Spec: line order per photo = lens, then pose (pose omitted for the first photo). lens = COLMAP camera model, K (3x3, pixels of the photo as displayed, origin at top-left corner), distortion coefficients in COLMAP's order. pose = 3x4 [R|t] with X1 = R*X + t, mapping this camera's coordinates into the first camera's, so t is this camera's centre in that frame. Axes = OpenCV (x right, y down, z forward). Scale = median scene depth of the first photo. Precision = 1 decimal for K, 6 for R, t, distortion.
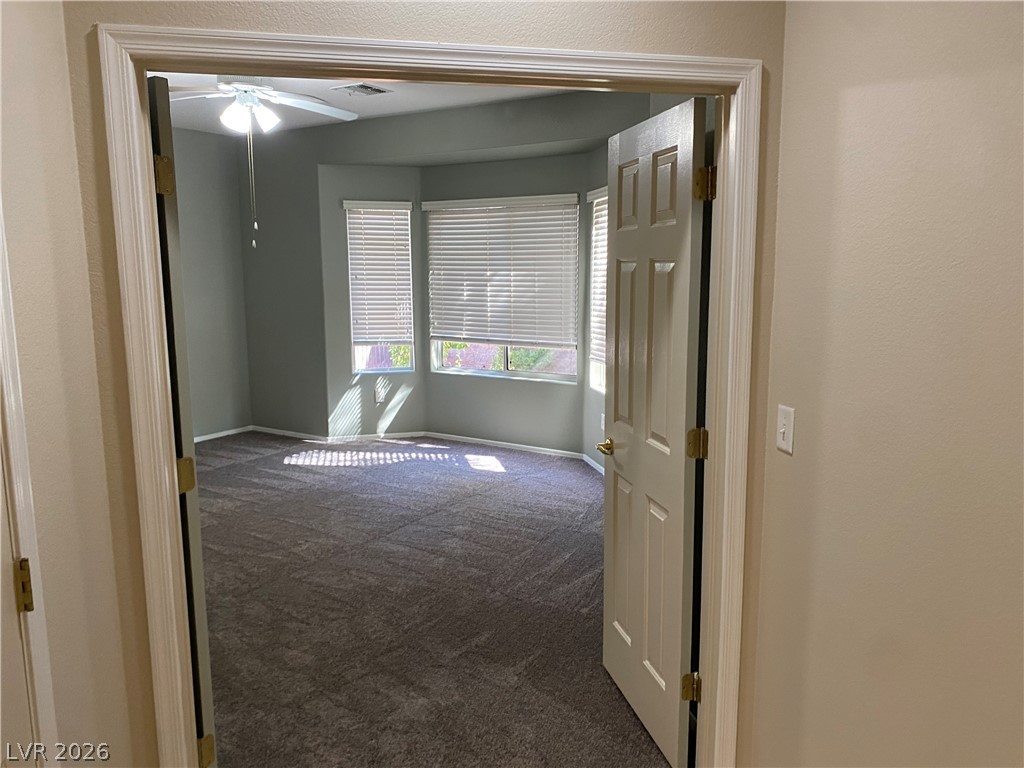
lens RADIAL K [[775.9, 0, 512.0], [0, 775.9, 384.0], [0, 0, 1]] dist [0.059004, -0.003555]
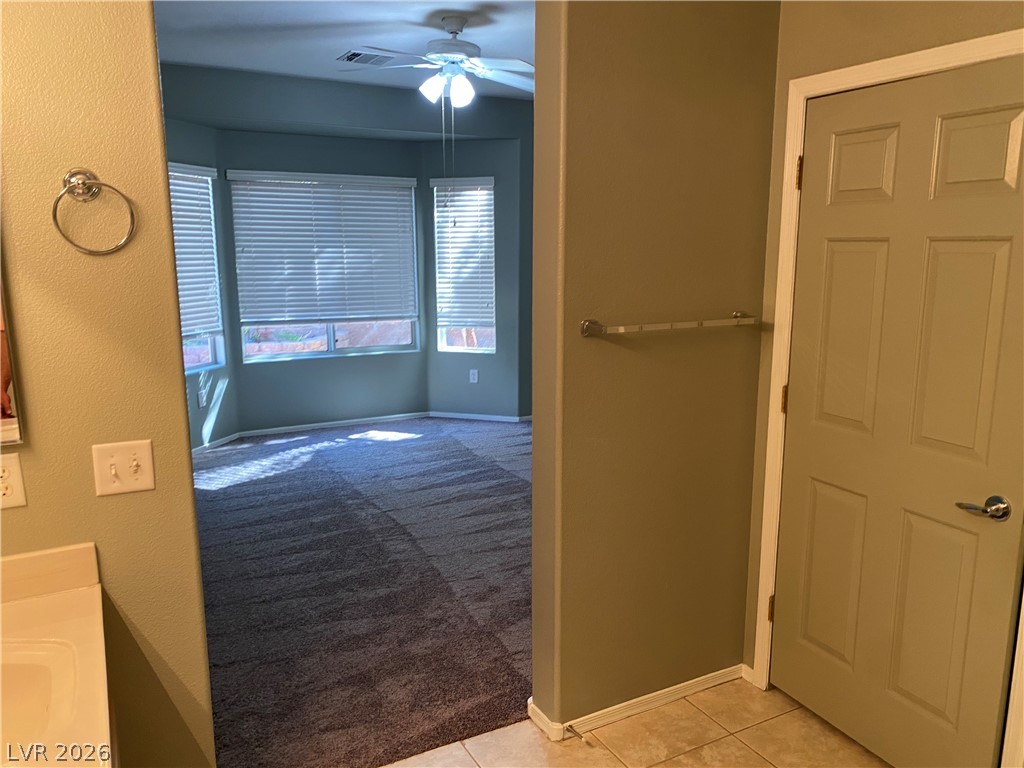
lens RADIAL K [[771.5, 0, 512.0], [0, 771.5, 384.0], [0, 0, 1]] dist [-0.059425, -0.001880]
pose [[0.478594, -0.143124, 0.866293, -0.758389], [0.127418, 0.987502, 0.092756, -0.035543], [-0.868742, 0.065988, 0.490850, 0.328654]]
